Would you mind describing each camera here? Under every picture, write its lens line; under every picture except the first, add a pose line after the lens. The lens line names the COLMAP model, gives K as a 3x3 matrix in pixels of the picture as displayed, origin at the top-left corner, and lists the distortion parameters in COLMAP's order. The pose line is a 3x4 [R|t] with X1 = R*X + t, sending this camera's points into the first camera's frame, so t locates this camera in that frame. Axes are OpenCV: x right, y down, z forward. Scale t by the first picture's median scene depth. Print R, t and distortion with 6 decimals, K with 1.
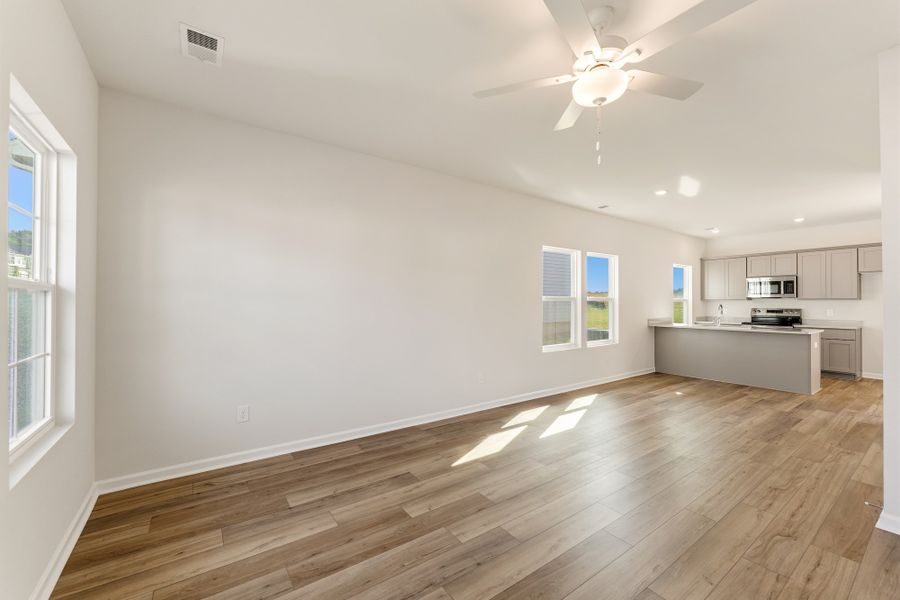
lens RADIAL K [[358.0, 0, 451.0], [0, 358.0, 302.6], [0, 0, 1]] dist [0.002628, 0.000183]
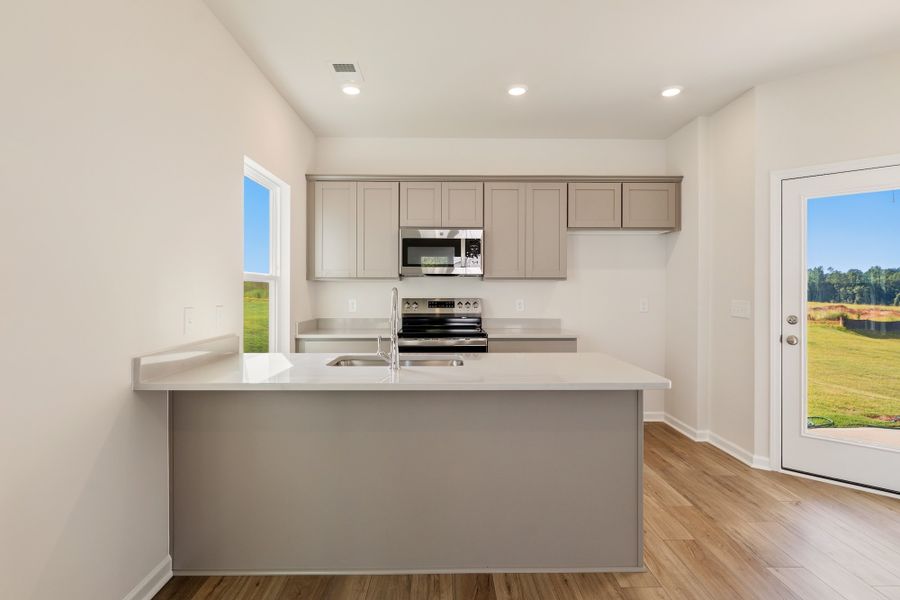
lens RADIAL K [[380.2, 0, 405.4], [0, 380.2, 298.0], [0, 0, 1]] dist [0.001760, -0.000003]
pose [[0.560941, -0.007840, 0.827818, 0.446346], [0.000464, 0.999958, 0.009156, 0.010453], [-0.827855, -0.004751, 0.560922, 0.735472]]
